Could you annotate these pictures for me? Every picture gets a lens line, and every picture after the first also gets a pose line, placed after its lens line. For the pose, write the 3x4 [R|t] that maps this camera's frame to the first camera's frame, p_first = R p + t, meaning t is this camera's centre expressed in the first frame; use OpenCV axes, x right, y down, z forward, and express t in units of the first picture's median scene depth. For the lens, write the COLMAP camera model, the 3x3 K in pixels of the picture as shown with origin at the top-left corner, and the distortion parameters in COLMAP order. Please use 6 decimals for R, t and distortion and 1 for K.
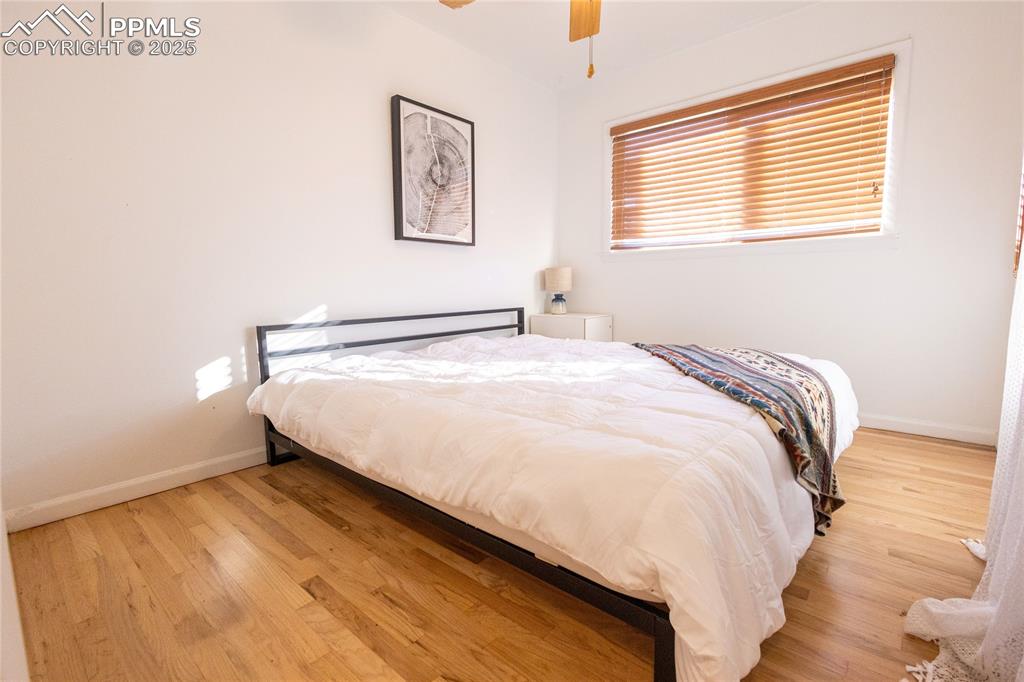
lens RADIAL K [[472.8, 0, 513.0], [0, 472.8, 341.1], [0, 0, 1]] dist [0.004257, 0.000468]
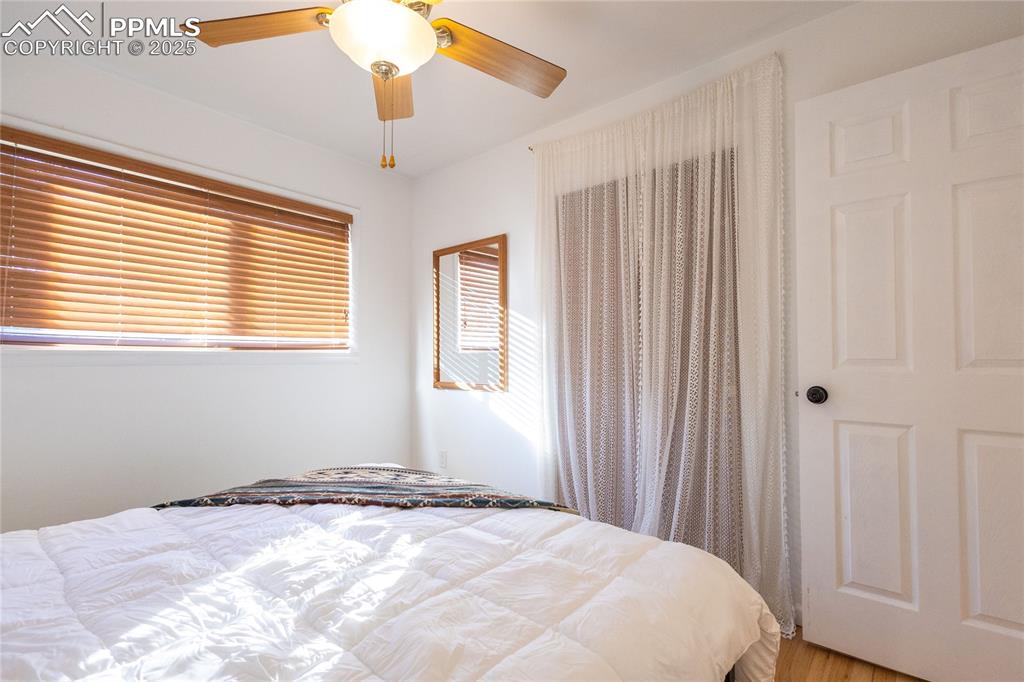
lens RADIAL K [[472.8, 0, 513.2], [0, 472.8, 345.7], [0, 0, 1]] dist [0.004257, 0.000468]
pose [[-0.020170, 0.037899, 0.999078, -0.407464], [0.113331, 0.992927, -0.035378, -0.133577], [-0.993353, 0.112513, -0.024322, 0.540568]]
